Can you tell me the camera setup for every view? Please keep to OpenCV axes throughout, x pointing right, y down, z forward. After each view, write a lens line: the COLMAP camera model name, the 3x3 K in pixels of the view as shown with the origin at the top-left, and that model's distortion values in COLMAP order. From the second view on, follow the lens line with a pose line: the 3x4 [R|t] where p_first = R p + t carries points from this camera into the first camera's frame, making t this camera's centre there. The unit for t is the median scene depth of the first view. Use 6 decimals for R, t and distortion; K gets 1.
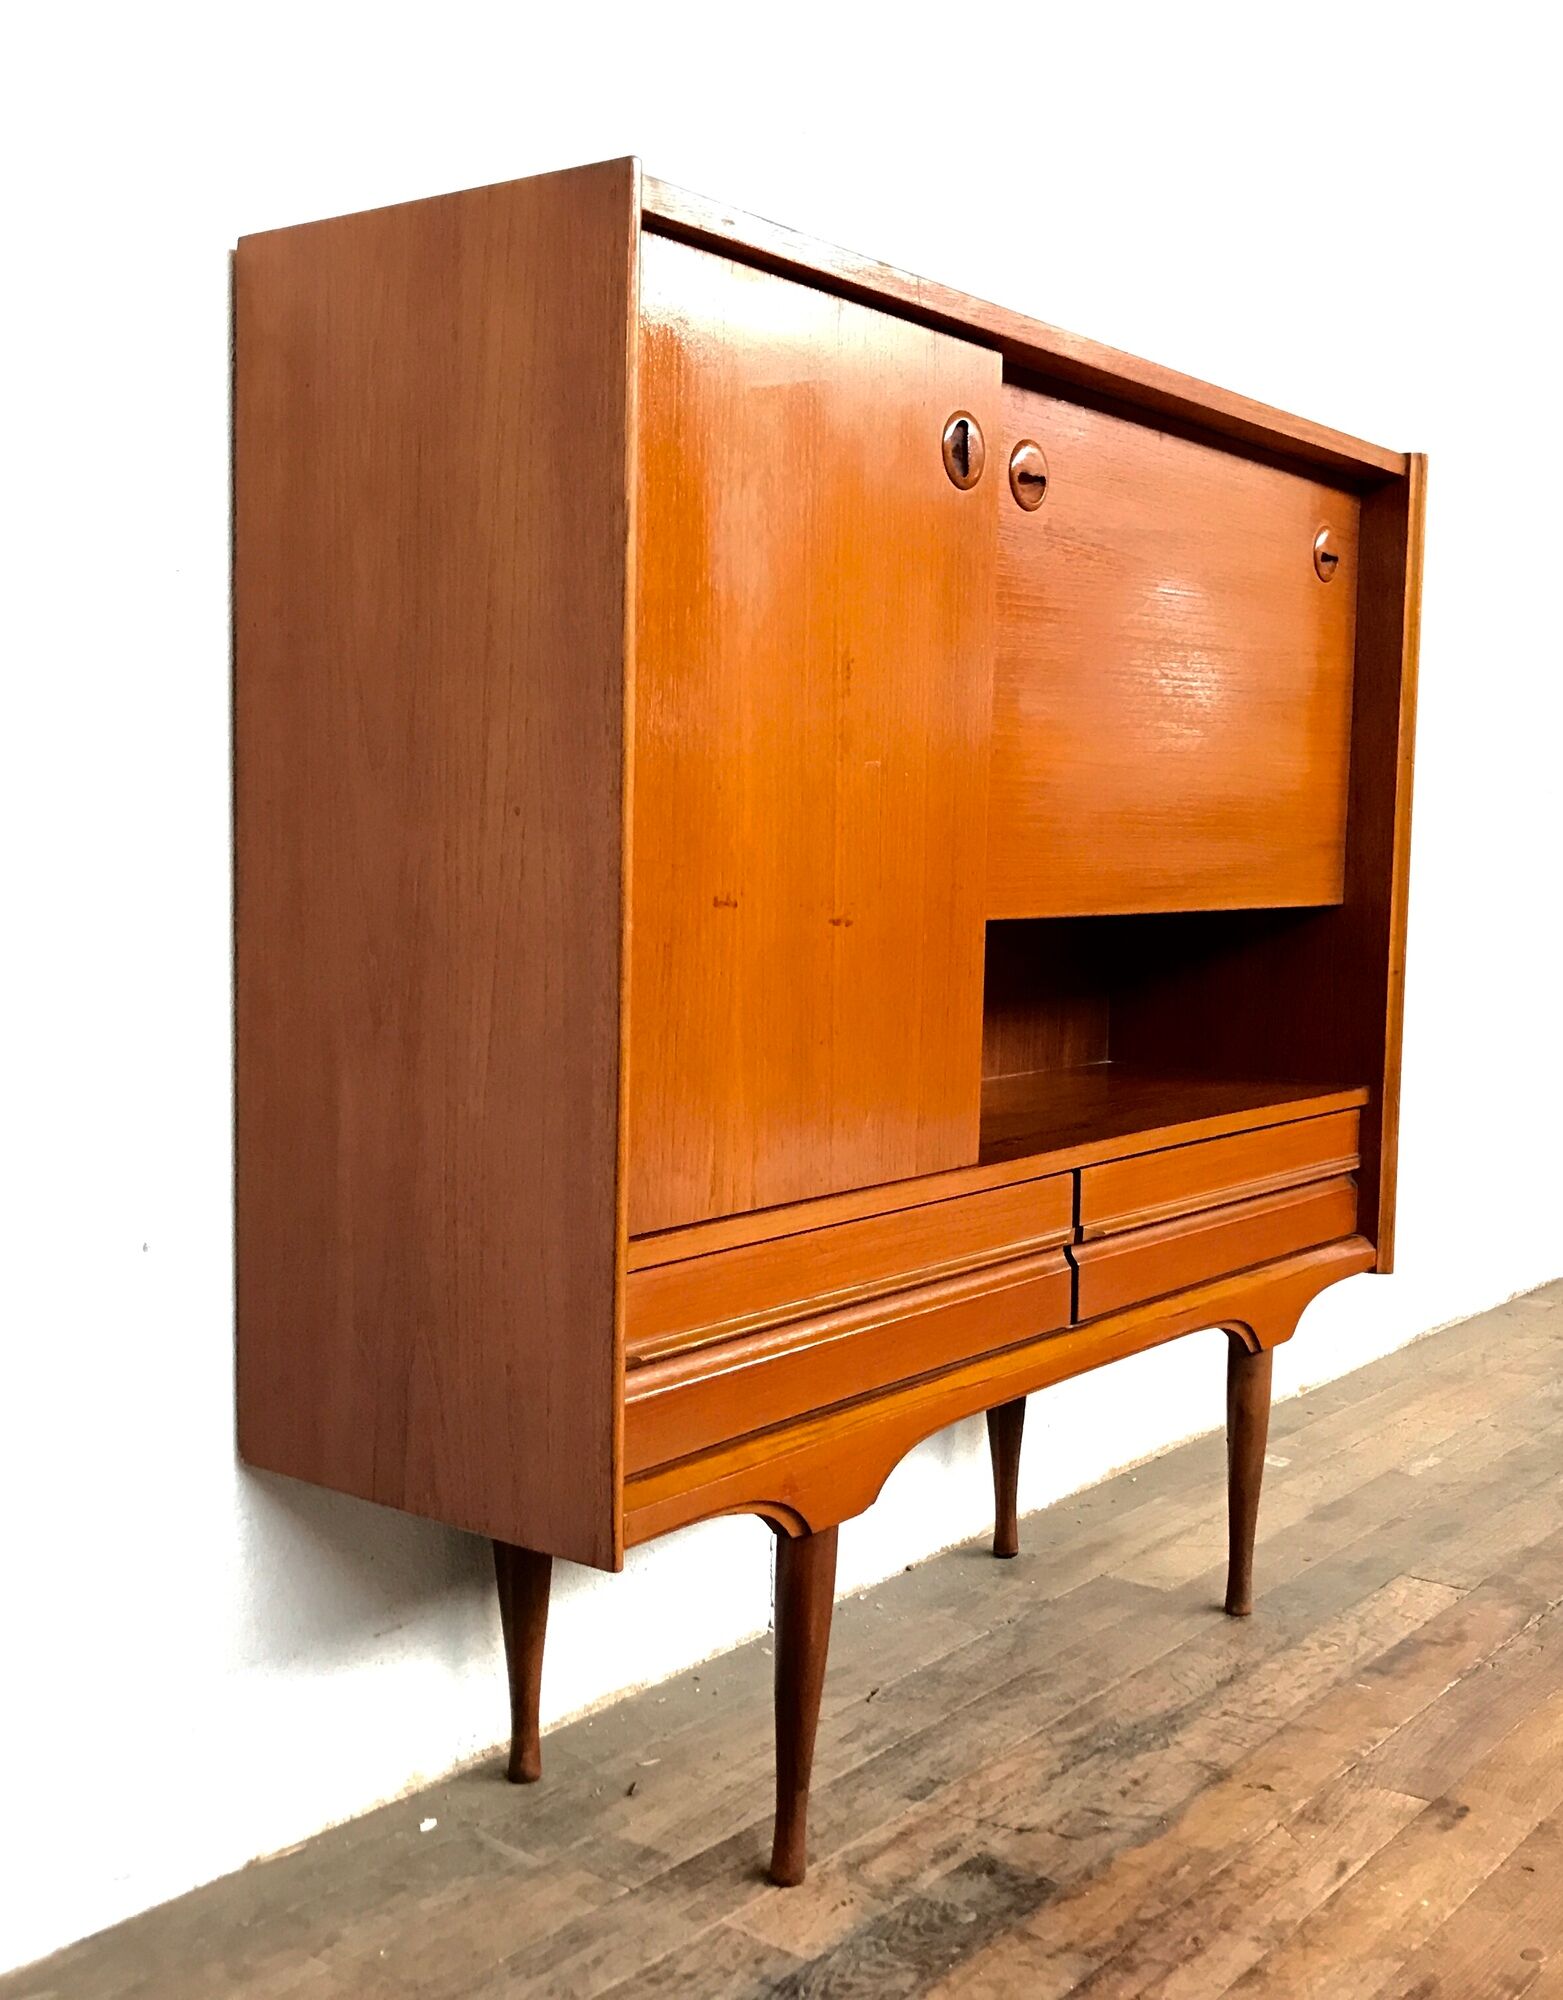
lens RADIAL K [[2197.8, 0, 890.8], [0, 2197.8, 1032.1], [0, 0, 1]] dist [0.051741, 0.000000]
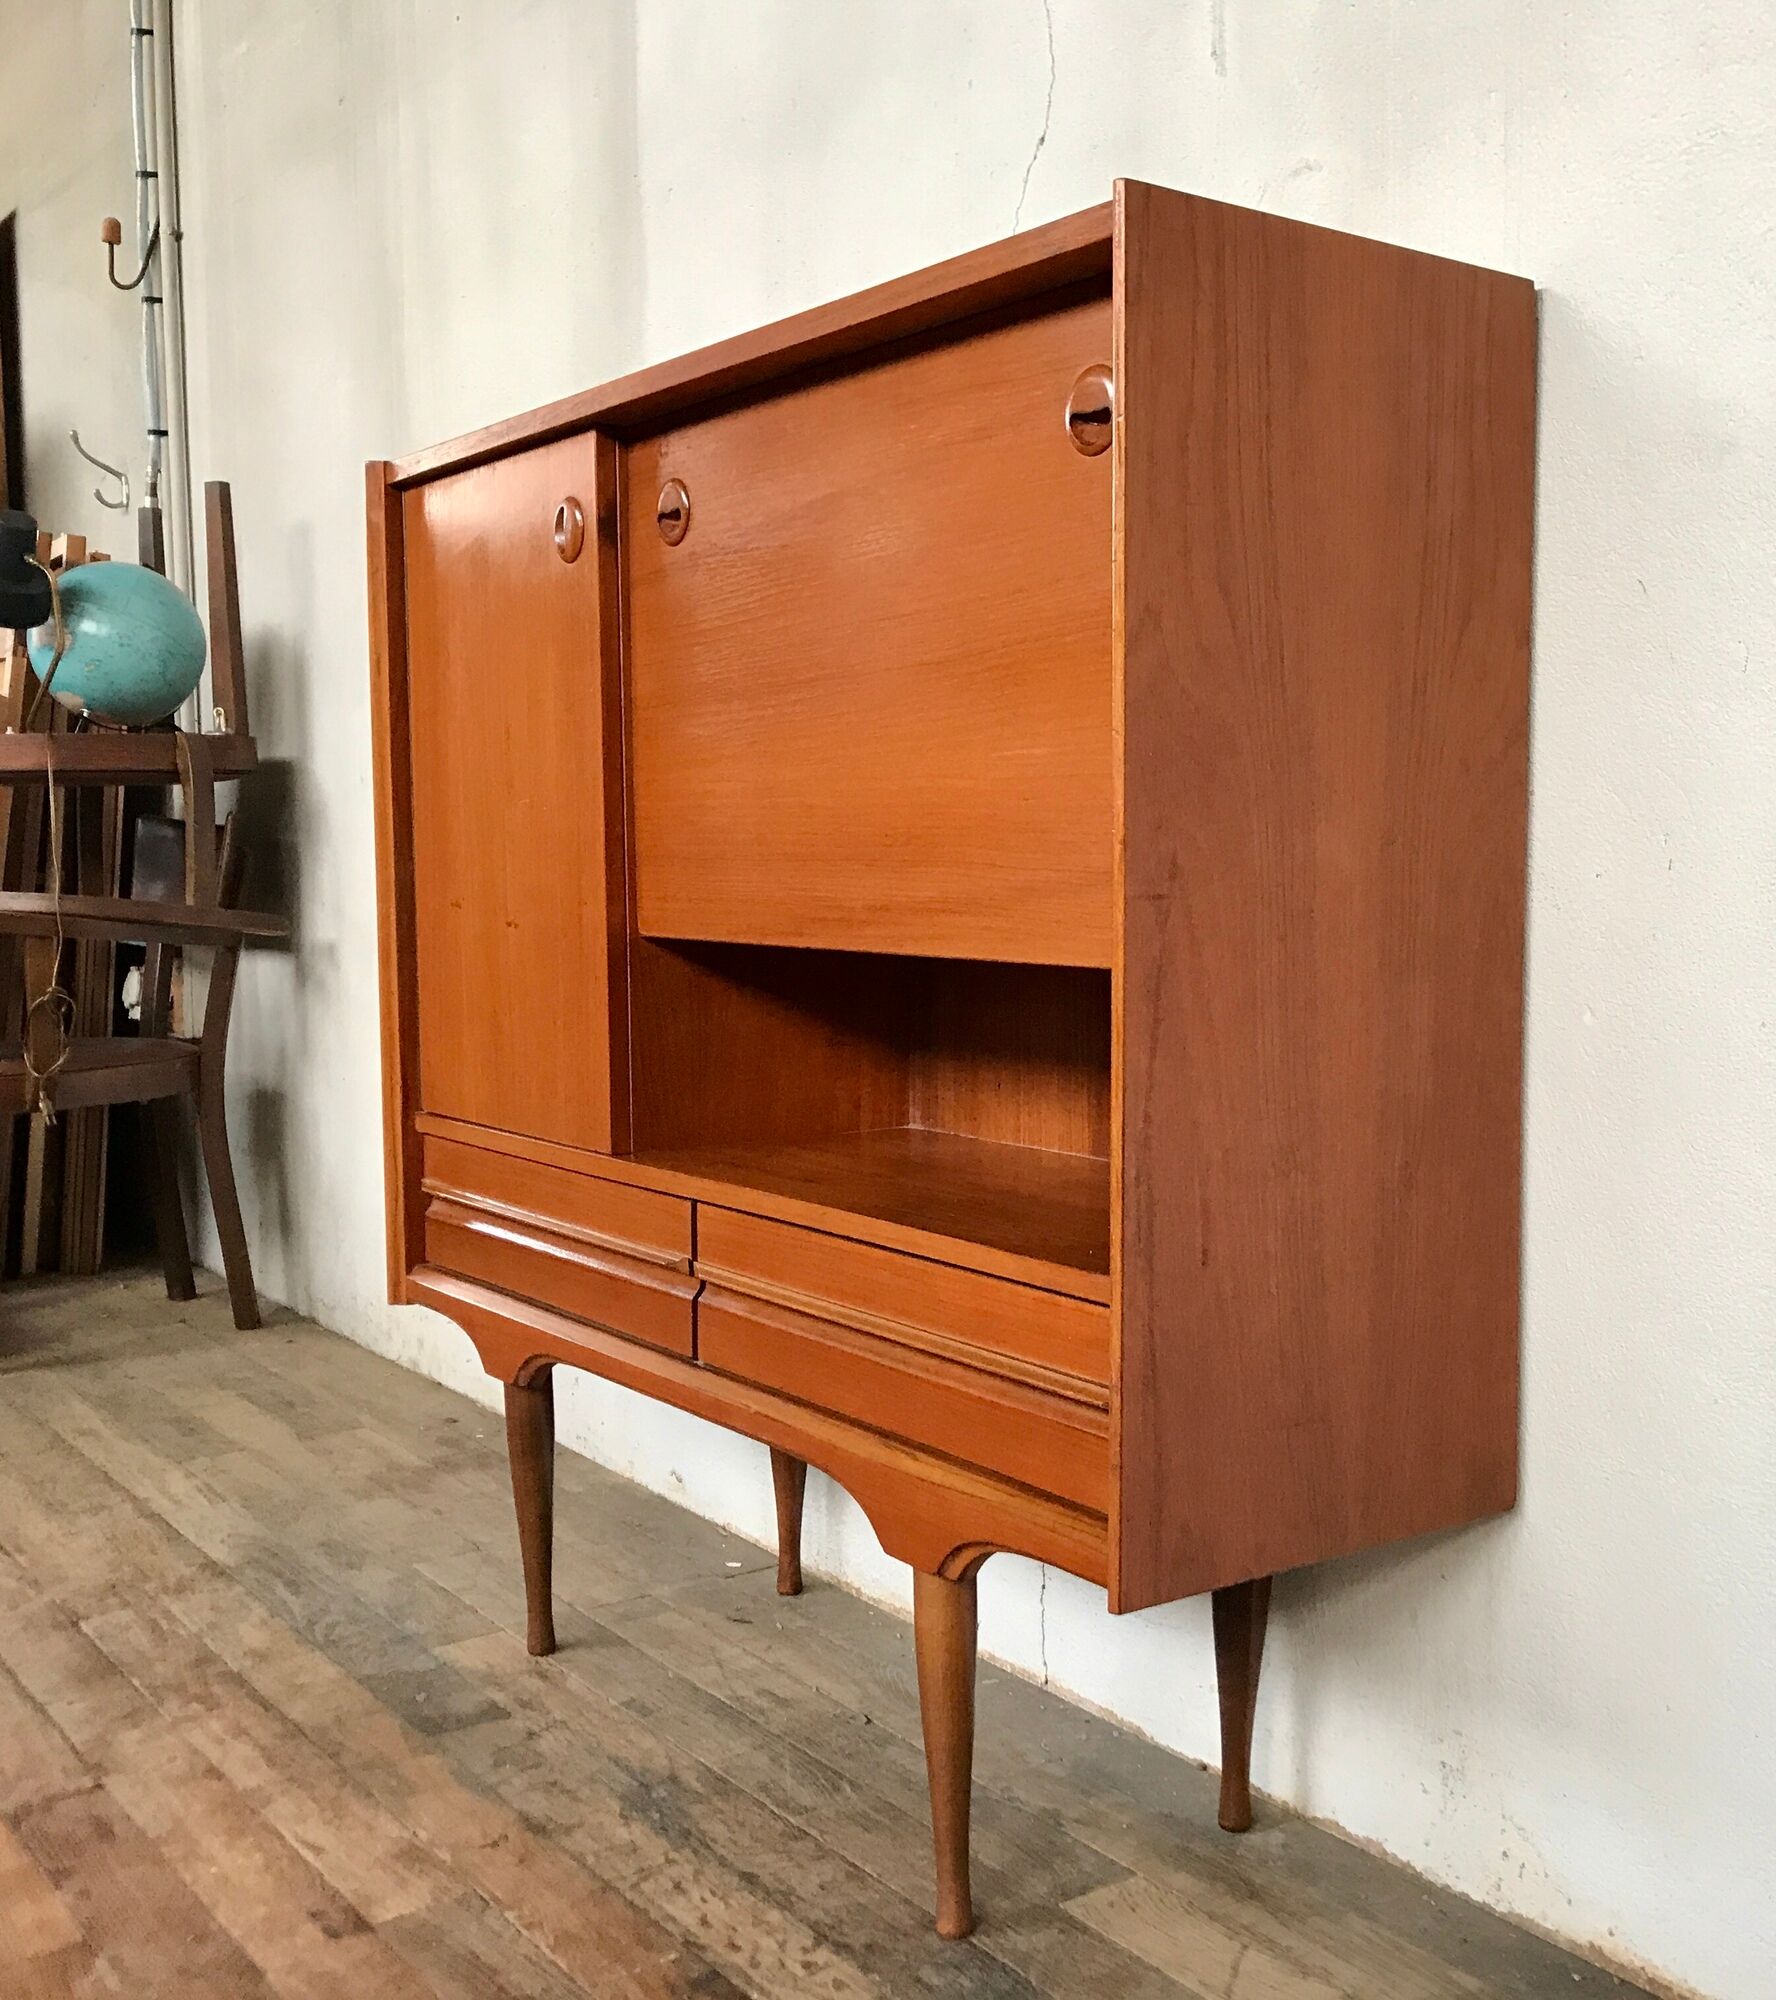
lens RADIAL K [[2208.6, 0, 1113.7], [0, 2208.6, 1015.2], [0, 0, 1]] dist [0.016965, 0.000000]
pose [[-0.262798, 0.053340, -0.963375, 1.038515], [-0.096350, 0.992029, 0.081210, -0.123727], [0.960028, 0.114163, -0.255564, 1.511317]]
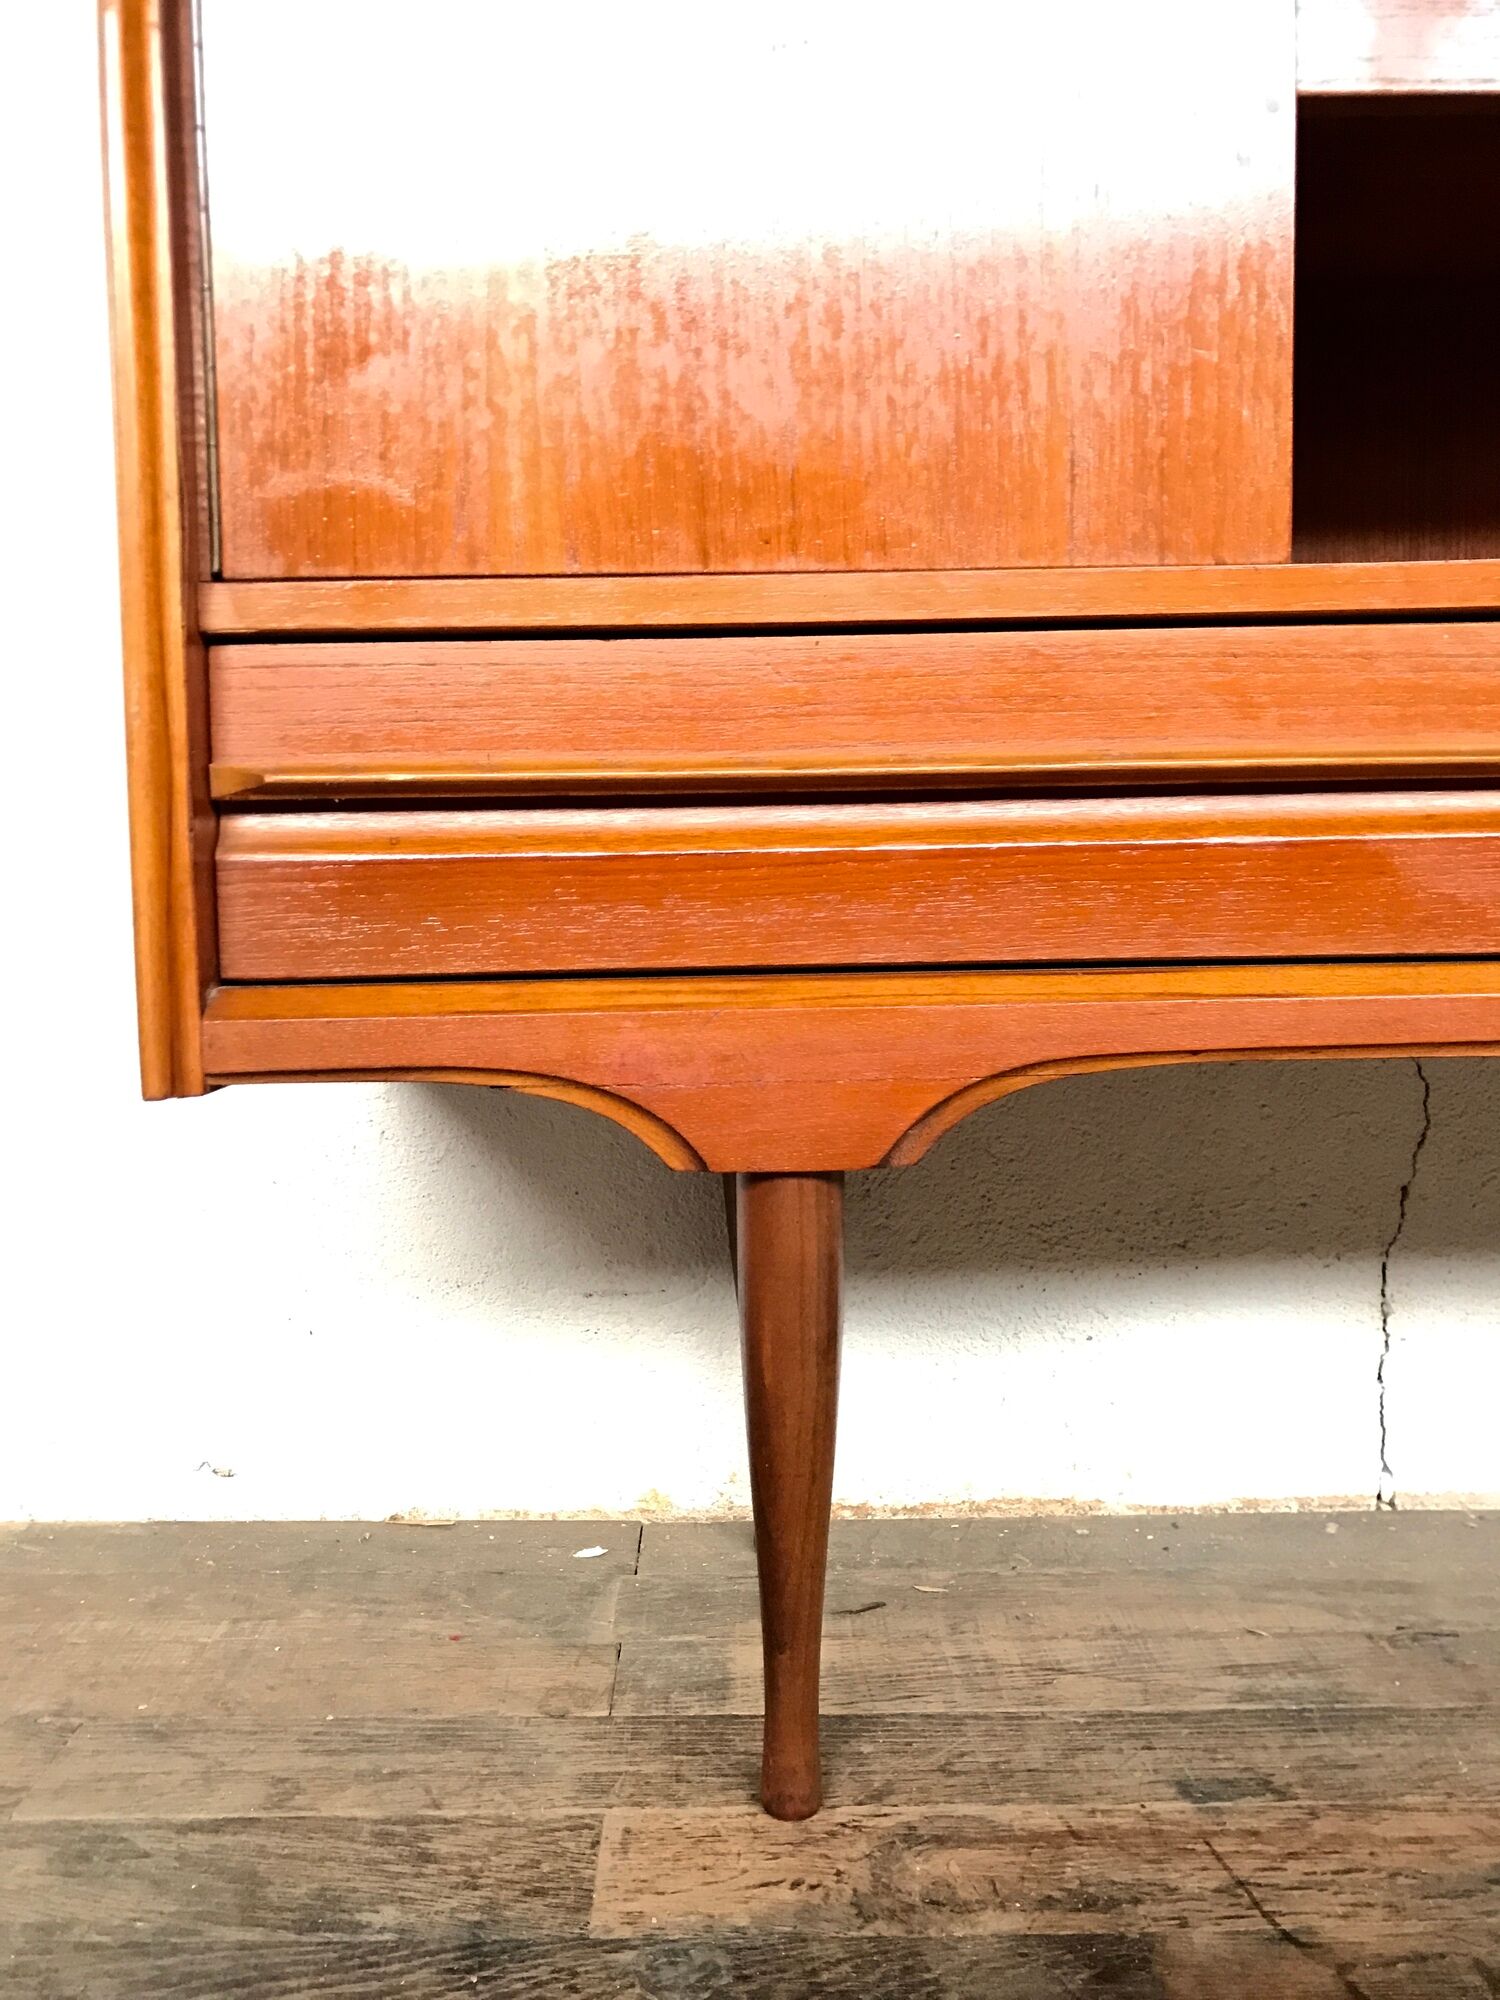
lens RADIAL K [[1636.1, 0, 736.1], [0, 1636.1, 995.2], [0, 0, 1]] dist [0.021664, 0.010047]
pose [[0.594160, 0.013469, -0.804234, 0.264213], [-0.047246, 0.998718, -0.018178, 0.170302], [0.802958, 0.048797, 0.594035, 0.678042]]
